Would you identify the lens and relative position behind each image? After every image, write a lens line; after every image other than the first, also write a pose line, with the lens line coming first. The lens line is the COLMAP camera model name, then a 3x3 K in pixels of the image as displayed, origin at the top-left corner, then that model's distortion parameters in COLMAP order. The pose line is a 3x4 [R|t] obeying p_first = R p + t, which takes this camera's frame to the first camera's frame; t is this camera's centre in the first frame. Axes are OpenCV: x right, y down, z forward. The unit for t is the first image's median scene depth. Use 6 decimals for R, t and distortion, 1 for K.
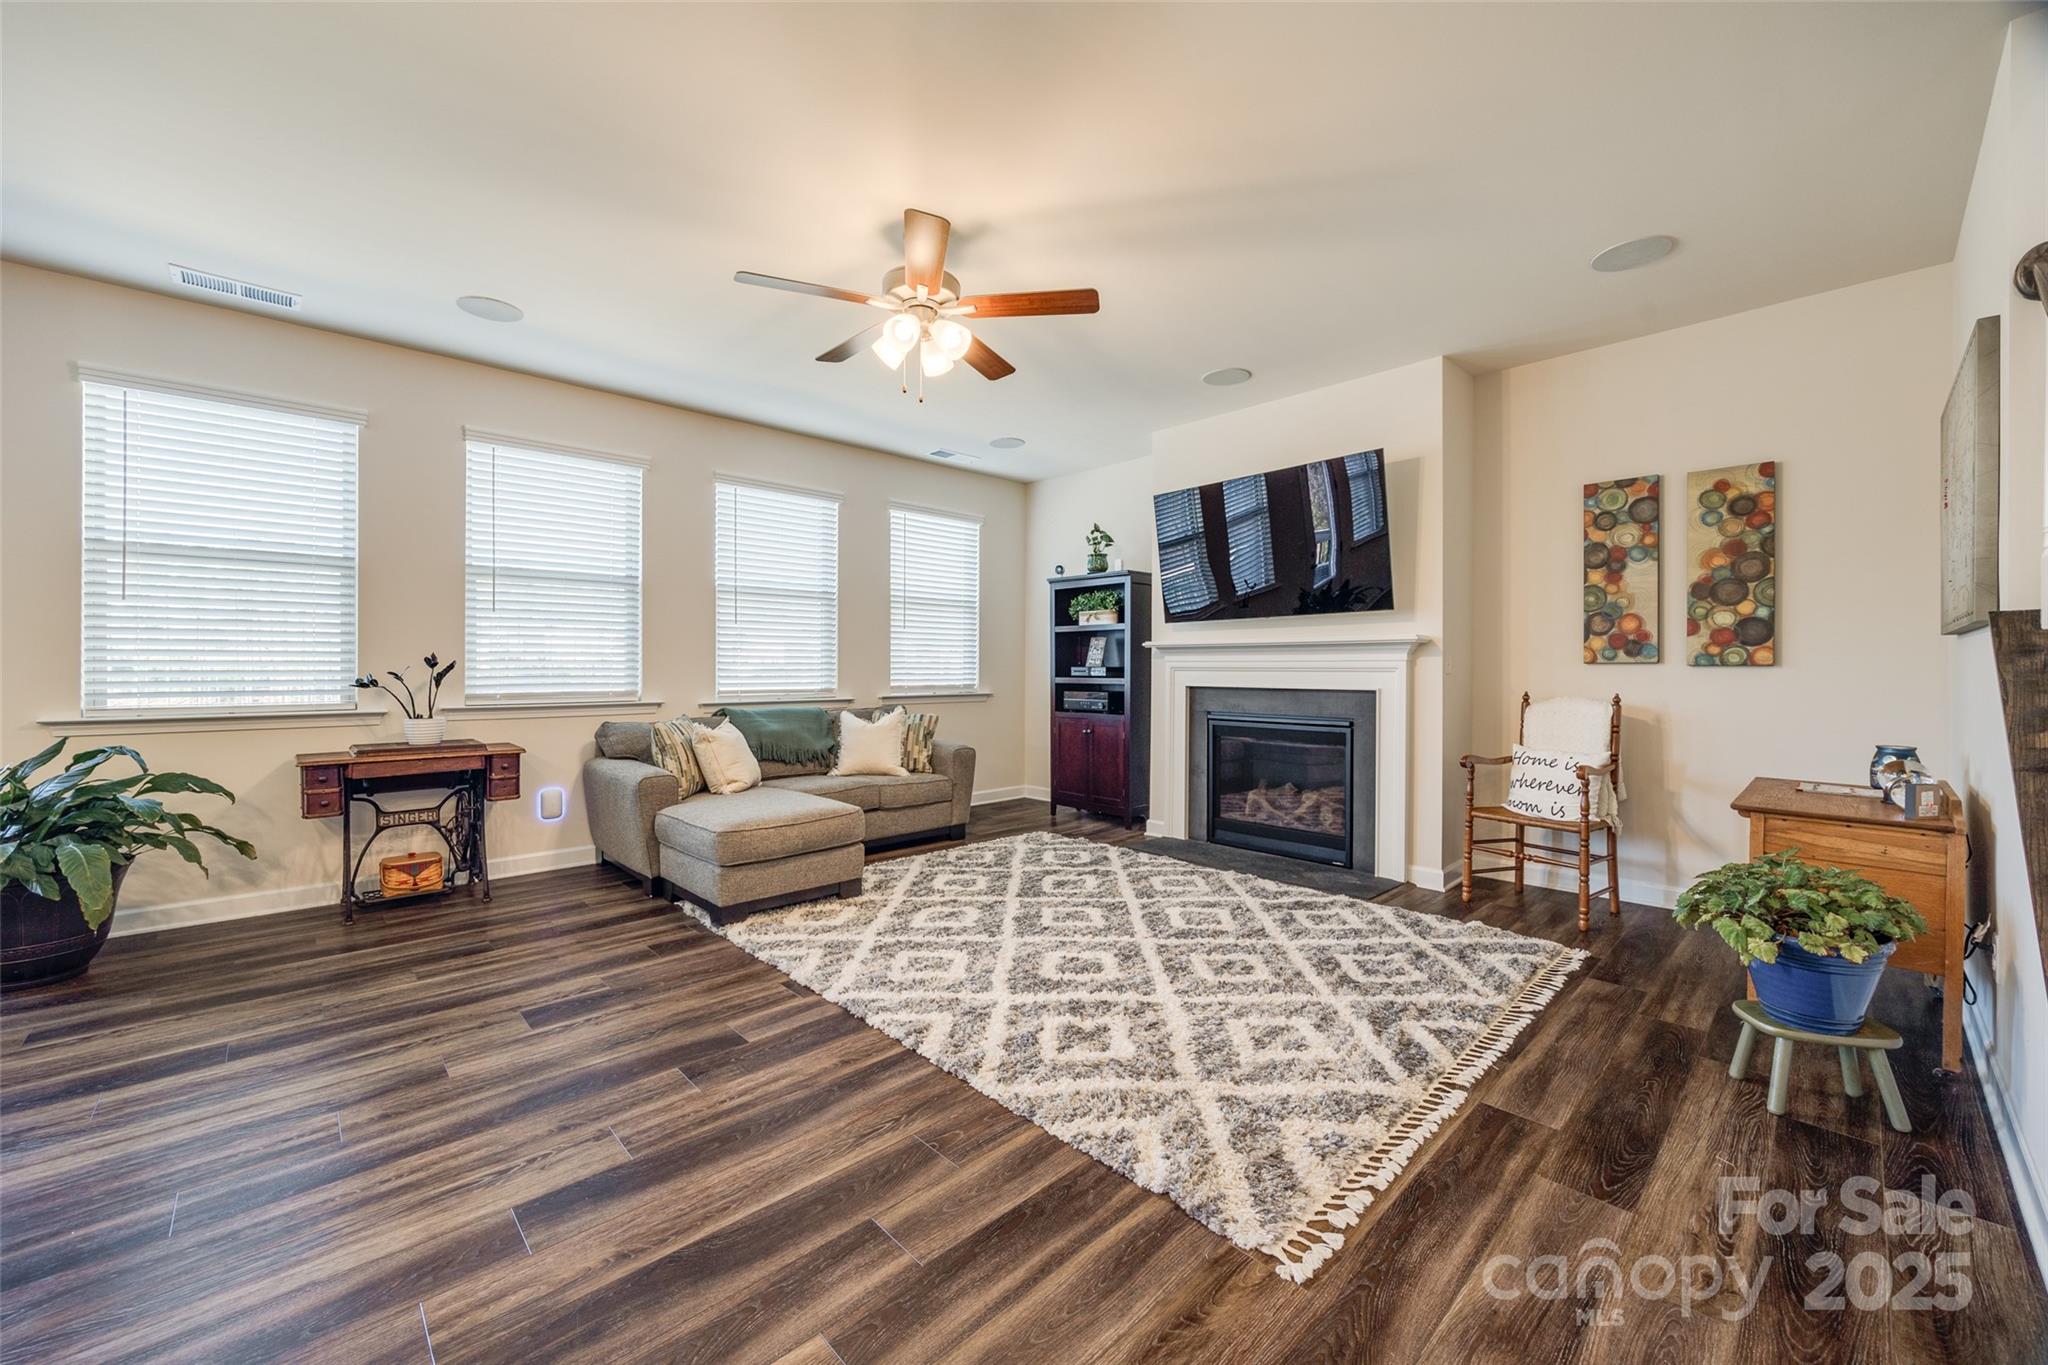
lens RADIAL K [[787.2, 0, 1024.9], [0, 787.2, 672.5], [0, 0, 1]] dist [-0.000906, -0.000127]
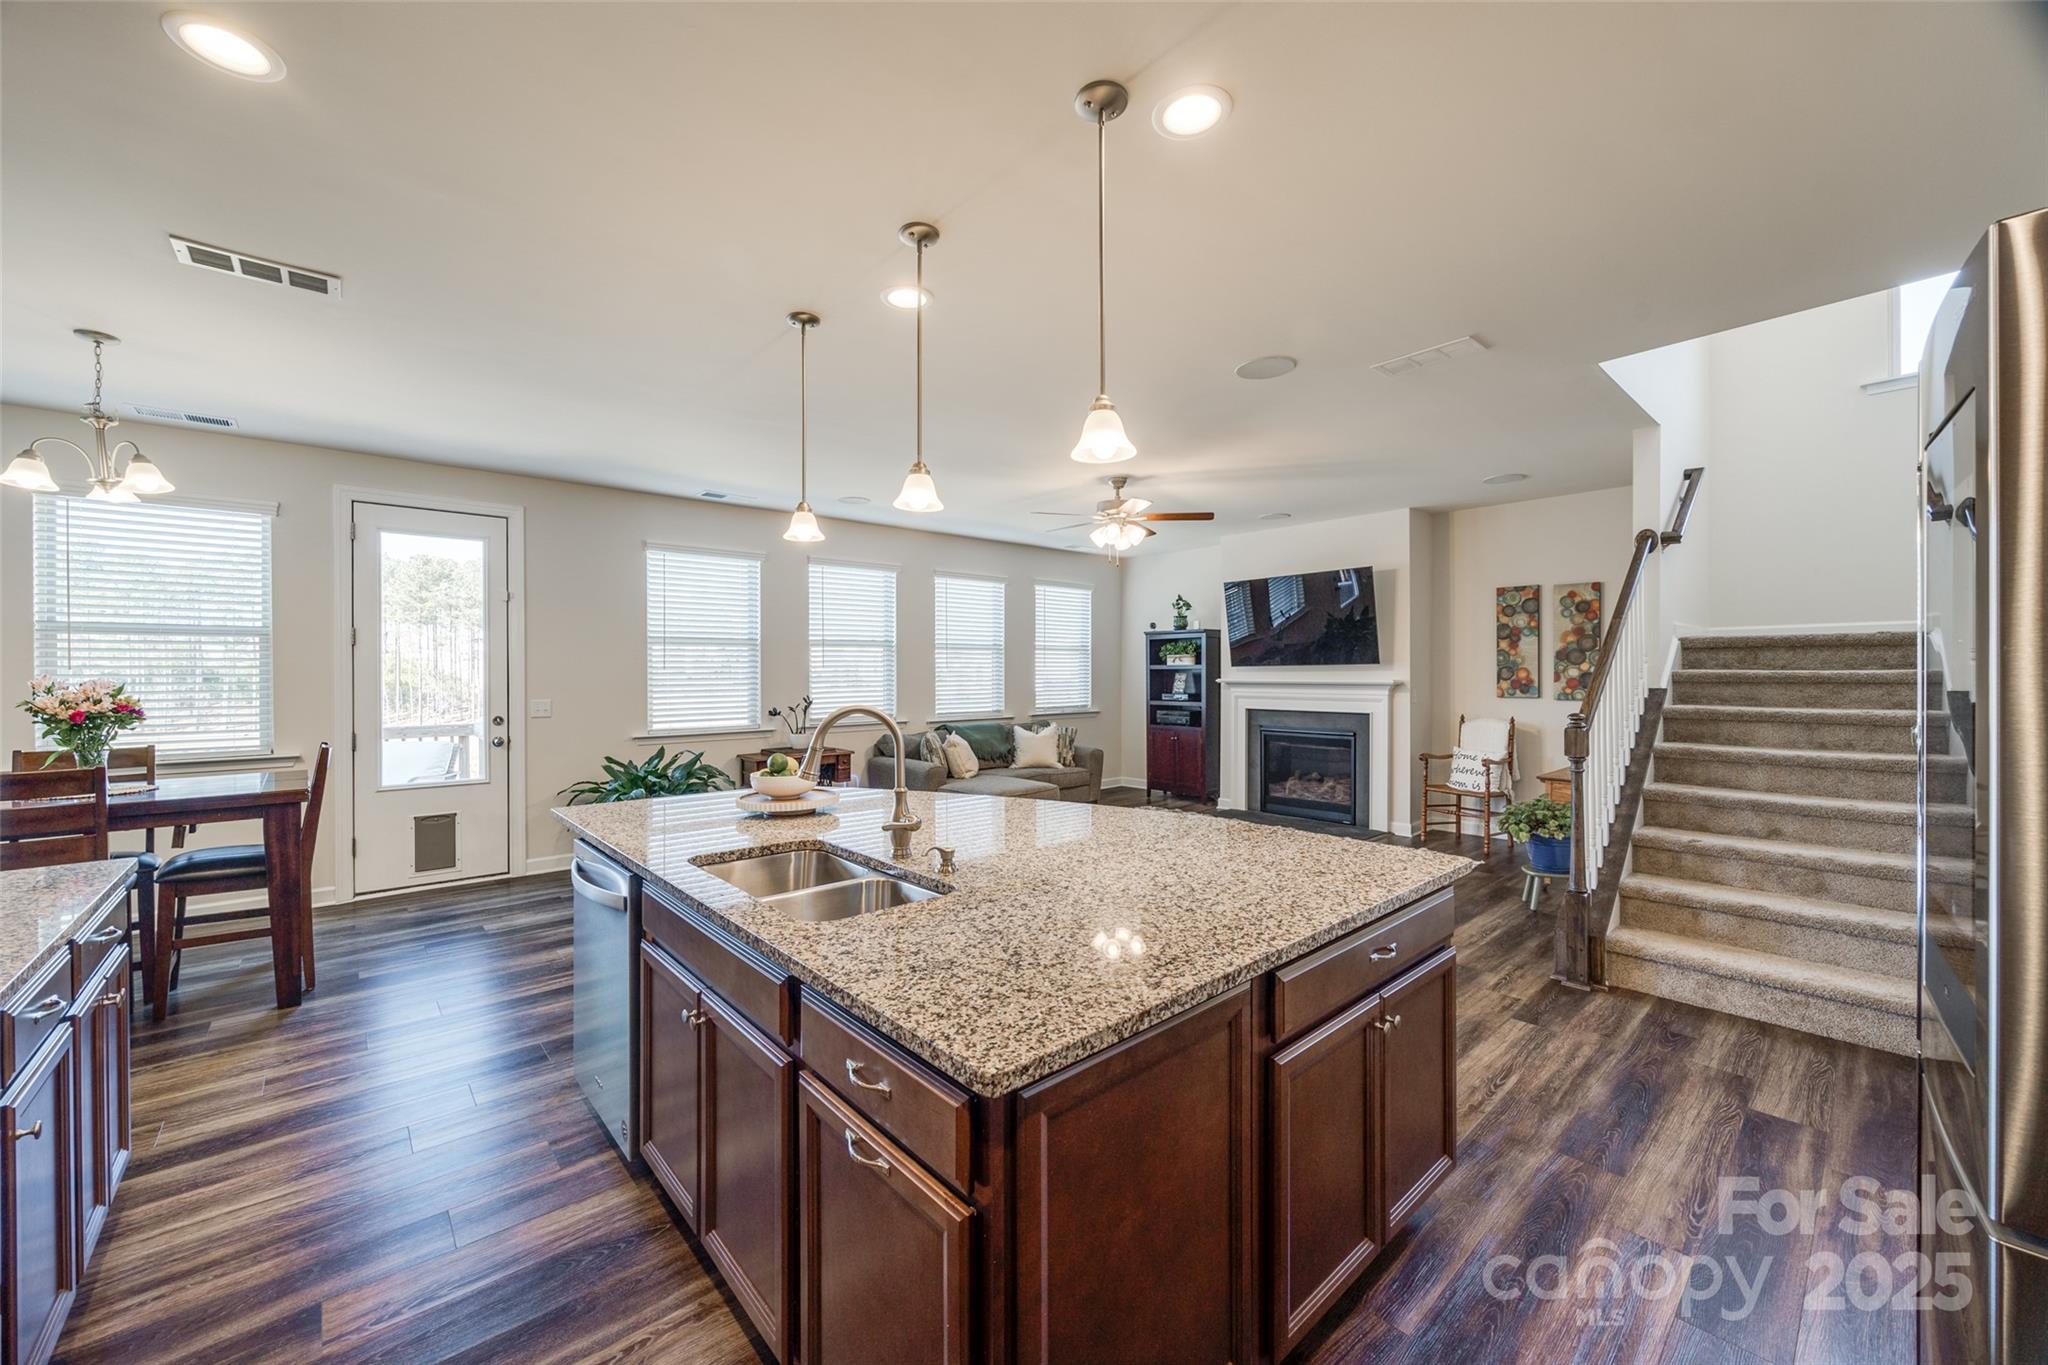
lens RADIAL K [[787.2, 0, 1023.9], [0, 787.2, 680.8], [0, 0, 1]] dist [-0.000906, -0.000127]
pose [[0.999576, -0.005163, -0.028650, -0.198565], [0.005358, 0.999963, 0.006721, -0.054420], [0.028614, -0.006871, 0.999567, -0.583749]]
